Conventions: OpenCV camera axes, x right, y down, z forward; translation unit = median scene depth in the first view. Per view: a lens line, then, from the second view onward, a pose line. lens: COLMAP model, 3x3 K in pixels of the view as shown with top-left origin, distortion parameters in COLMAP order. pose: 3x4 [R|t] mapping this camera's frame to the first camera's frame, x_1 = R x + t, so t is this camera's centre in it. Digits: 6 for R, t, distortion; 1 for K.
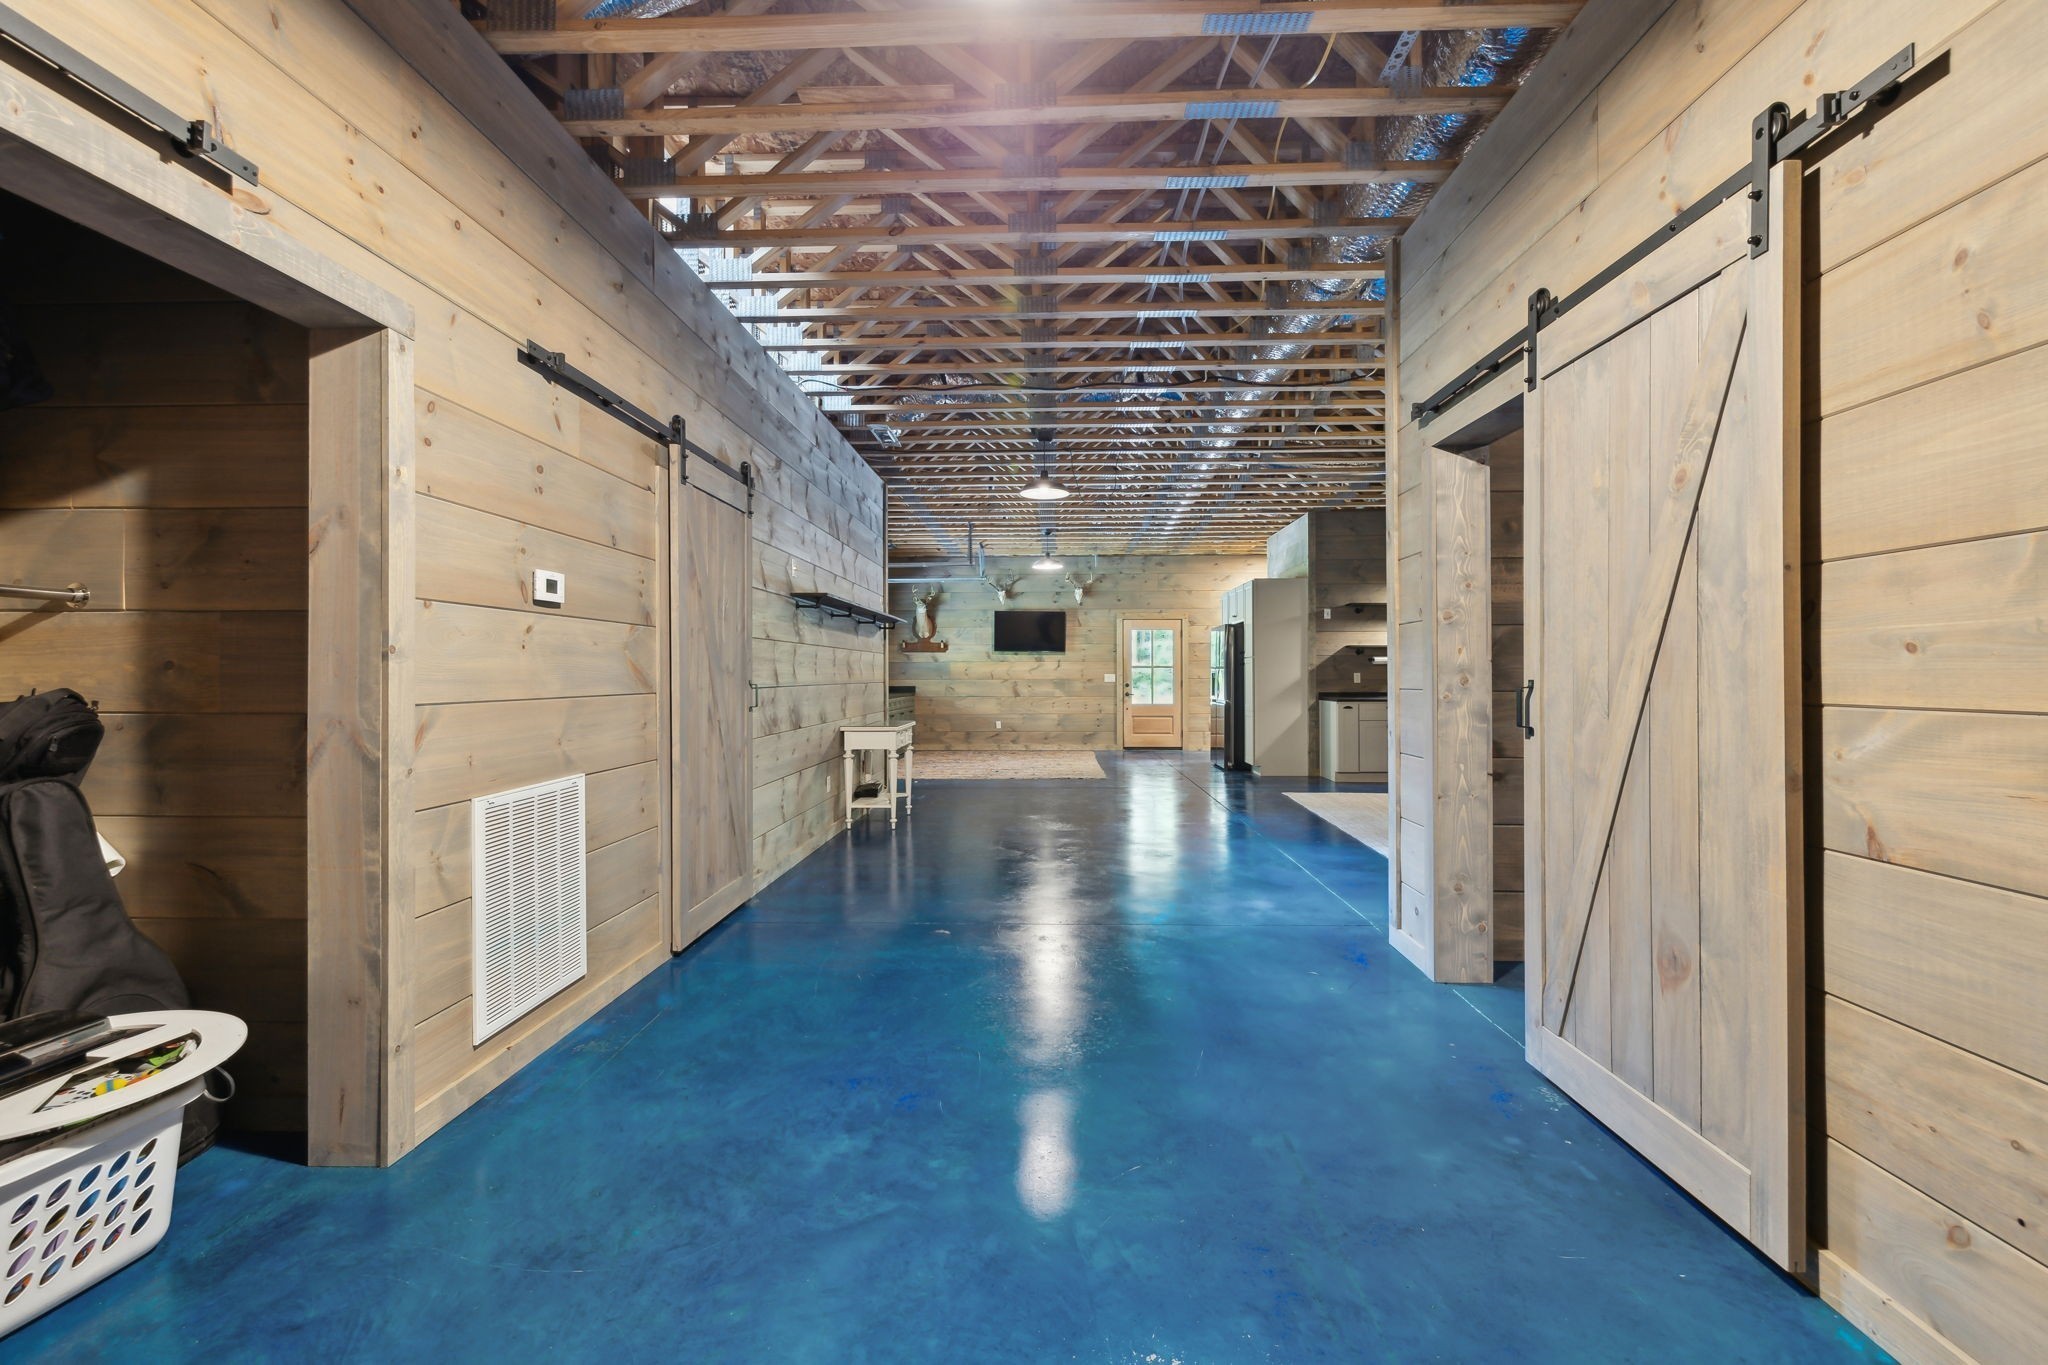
lens RADIAL K [[860.1, 0, 1022.9], [0, 860.1, 671.2], [0, 0, 1]] dist [-0.000391, -0.000052]
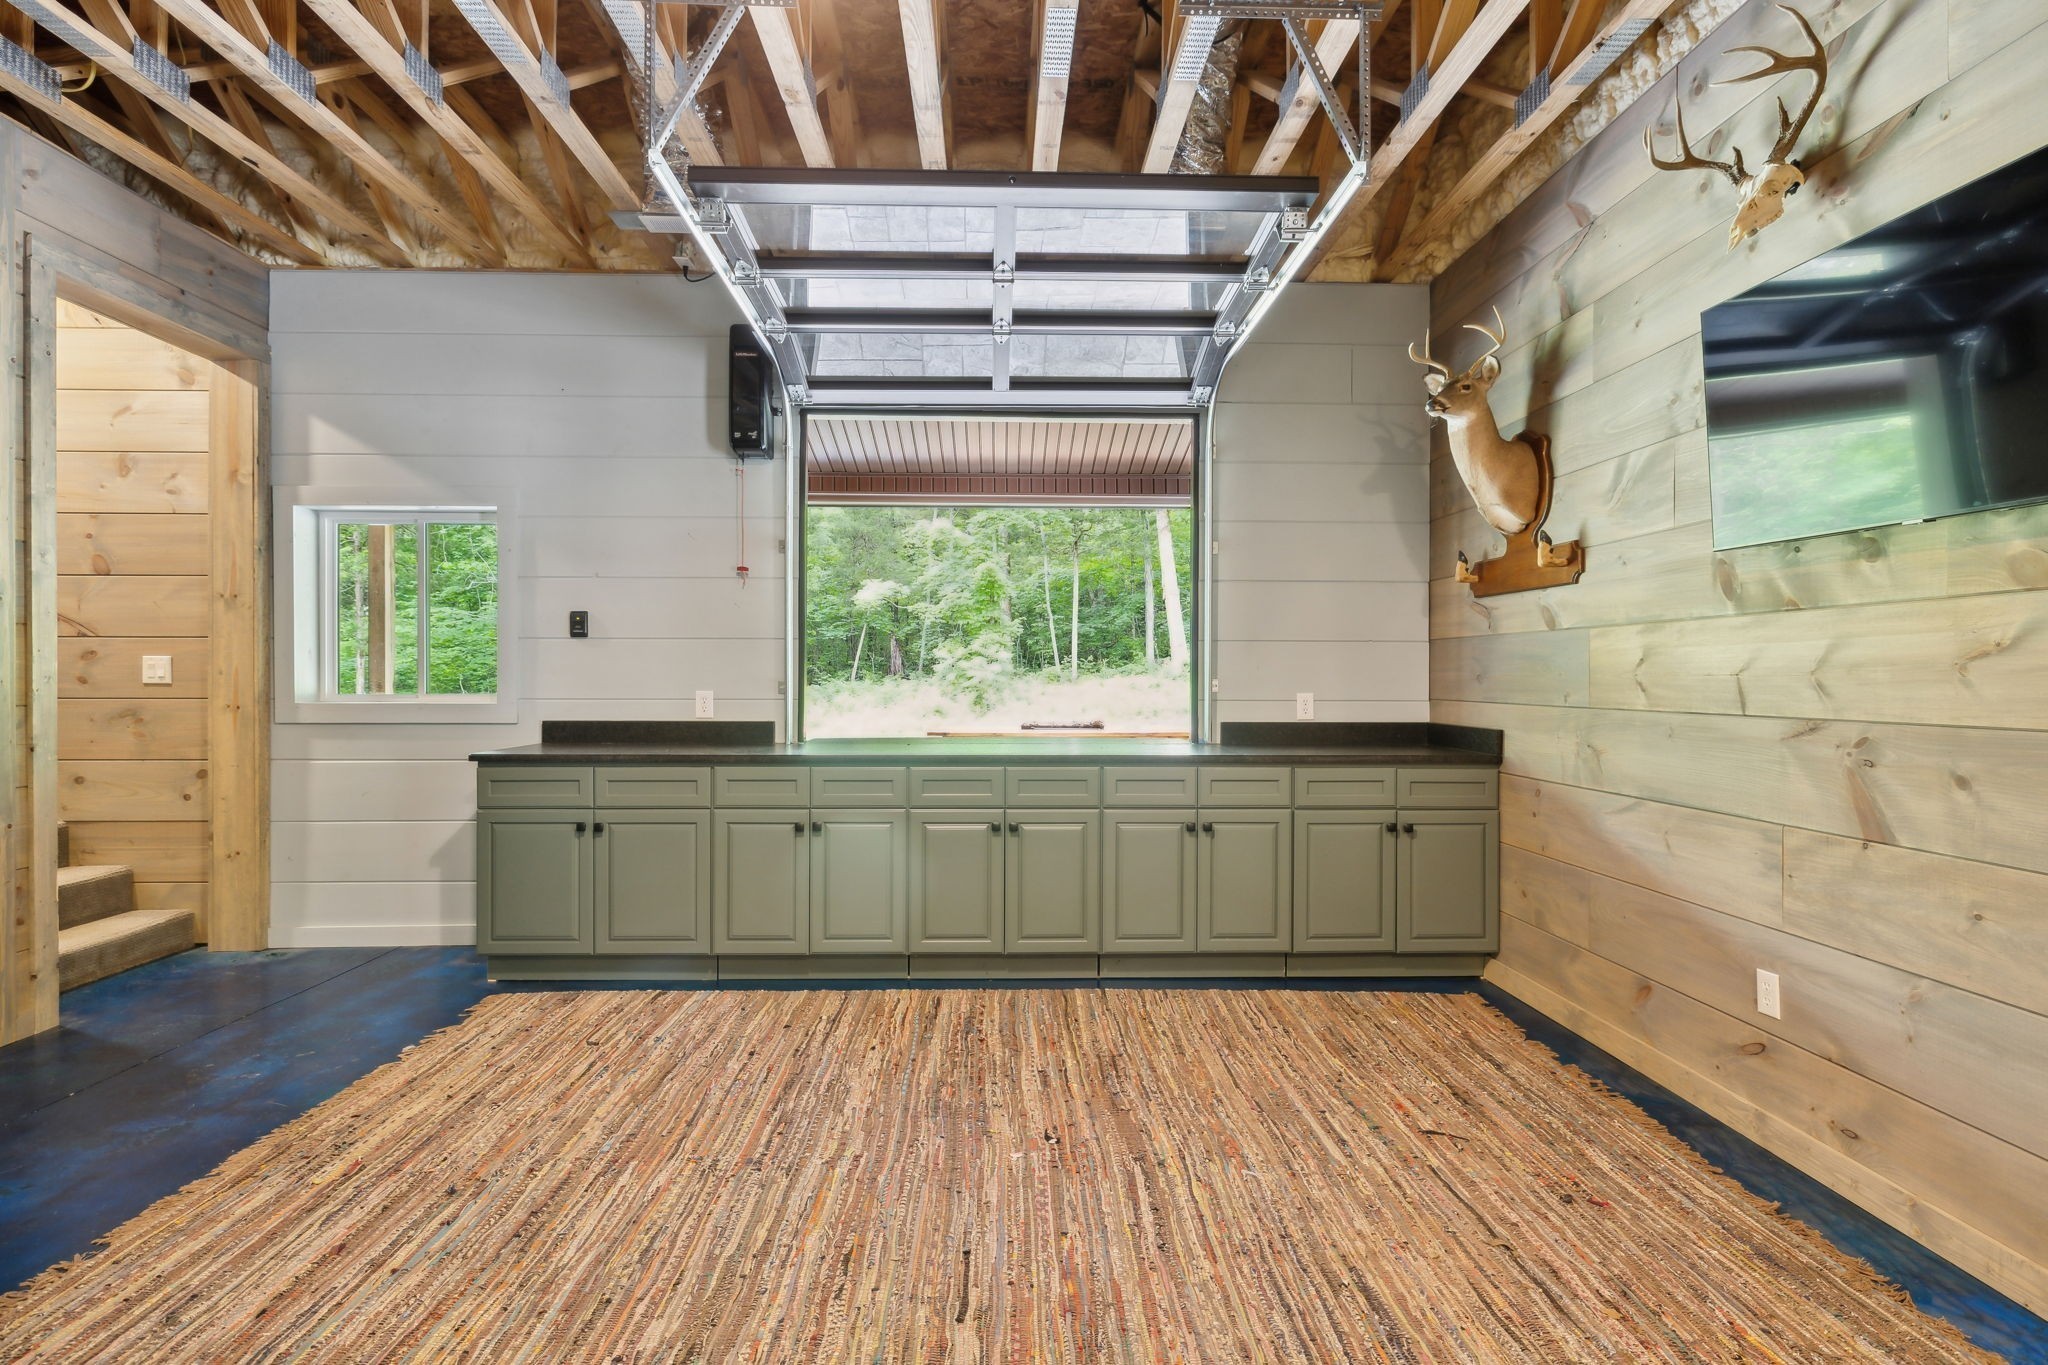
lens RADIAL K [[972.0, 0, 1025.5], [0, 972.0, 675.1], [0, 0, 1]] dist [-0.004281, -0.000077]
pose [[0.060313, 0.003290, -0.998174, 0.149388], [-0.002675, 0.999992, 0.003135, 0.000818], [0.998176, 0.002481, 0.060322, 0.847251]]
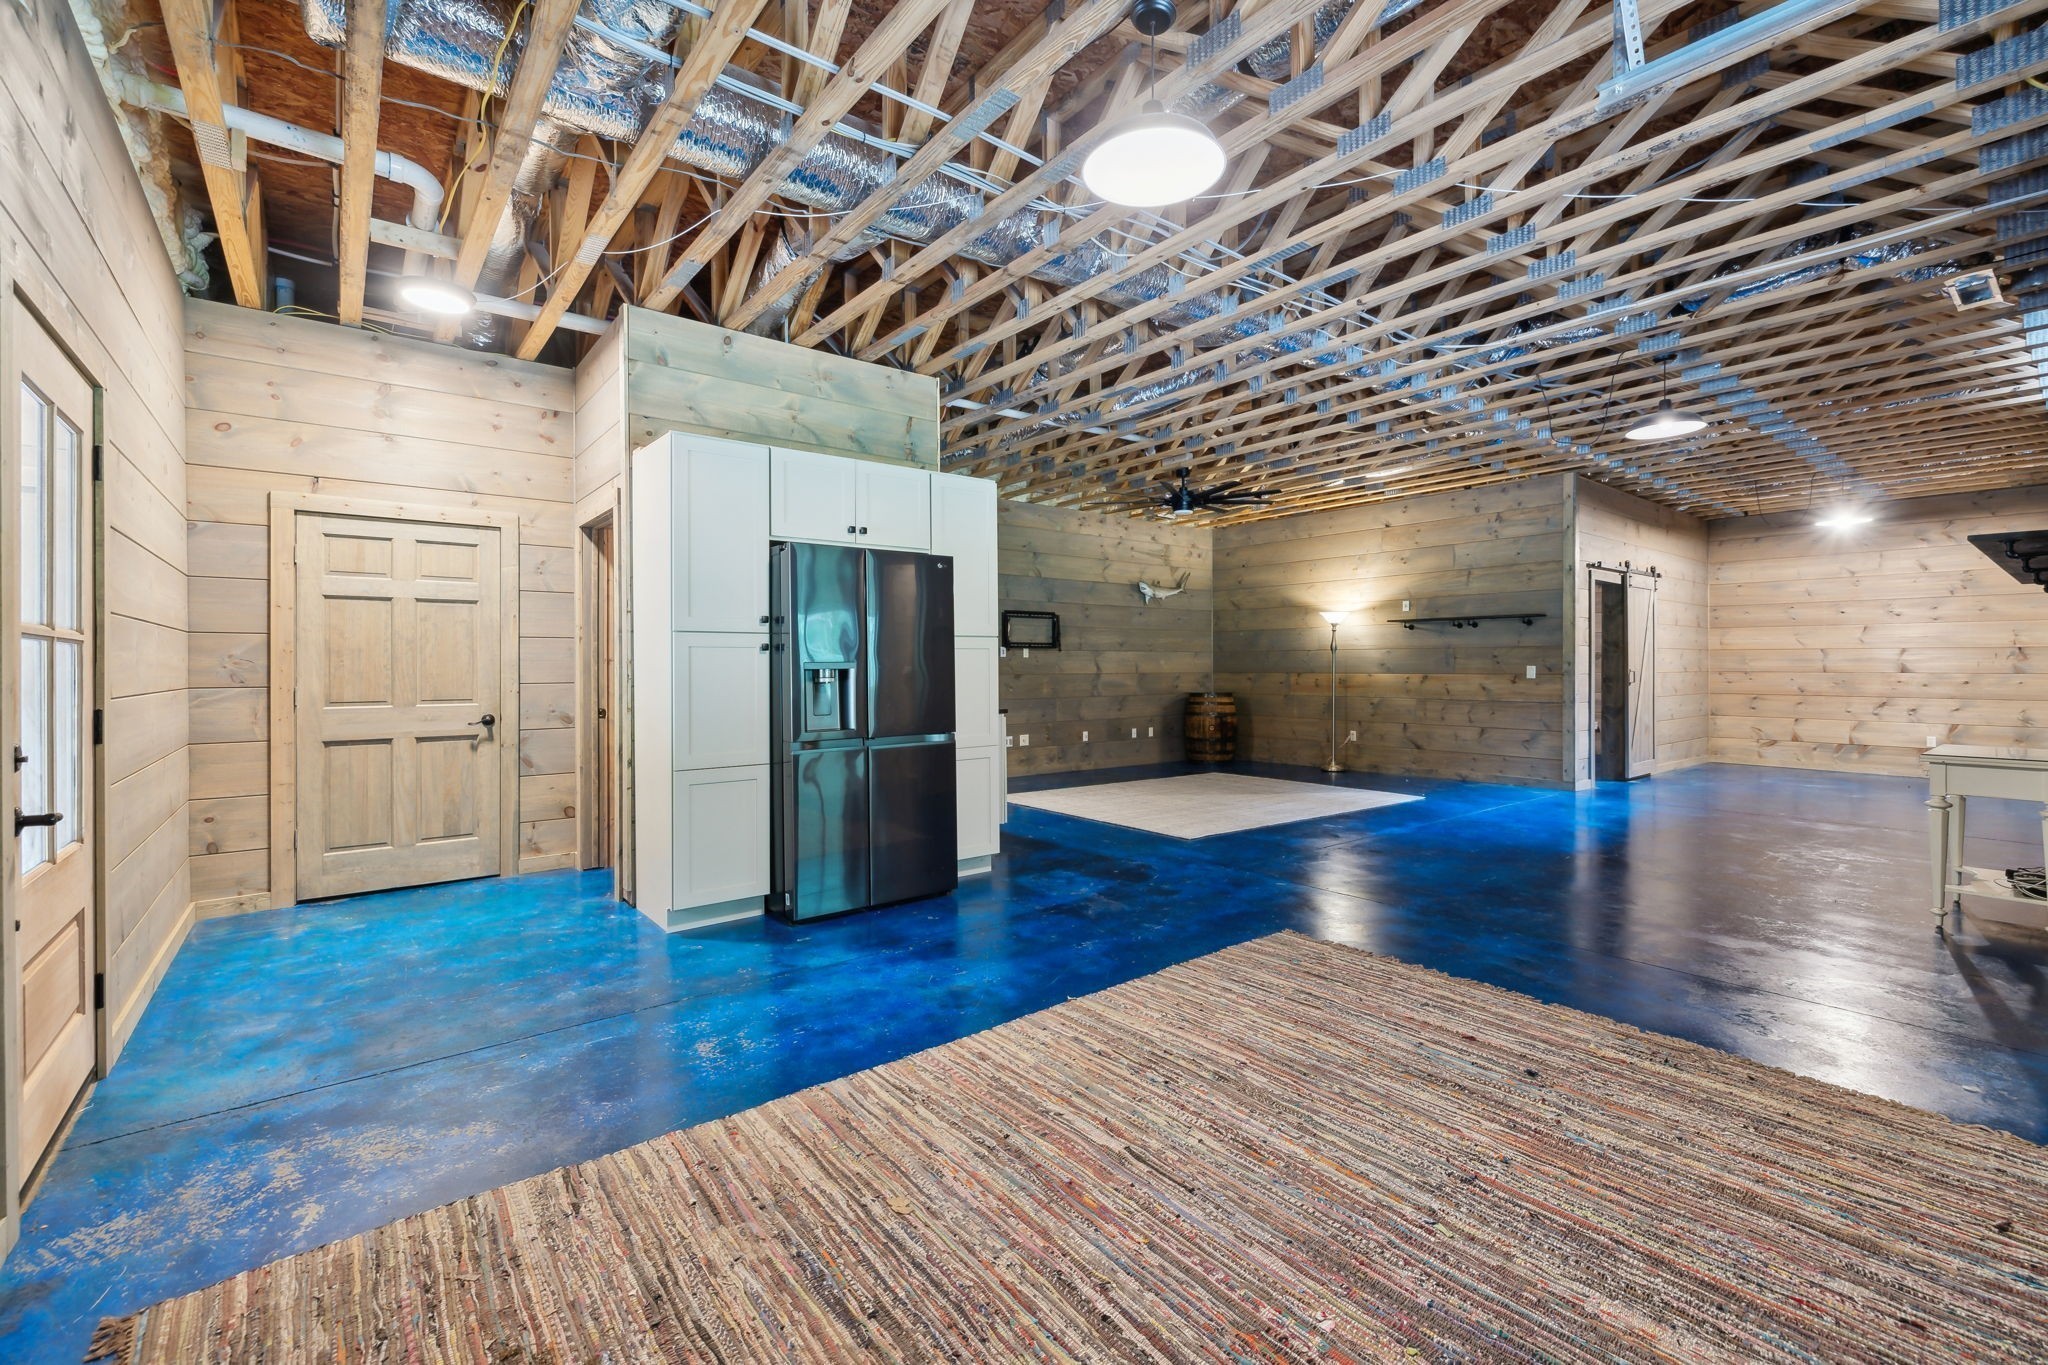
lens RADIAL K [[860.1, 0, 1022.9], [0, 860.1, 671.2], [0, 0, 1]] dist [-0.000391, -0.000052]
pose [[-0.641565, 0.000723, 0.767068, -0.092417], [0.005078, 0.999982, 0.003304, 0.001830], [-0.767052, 0.006015, -0.641557, 0.961593]]
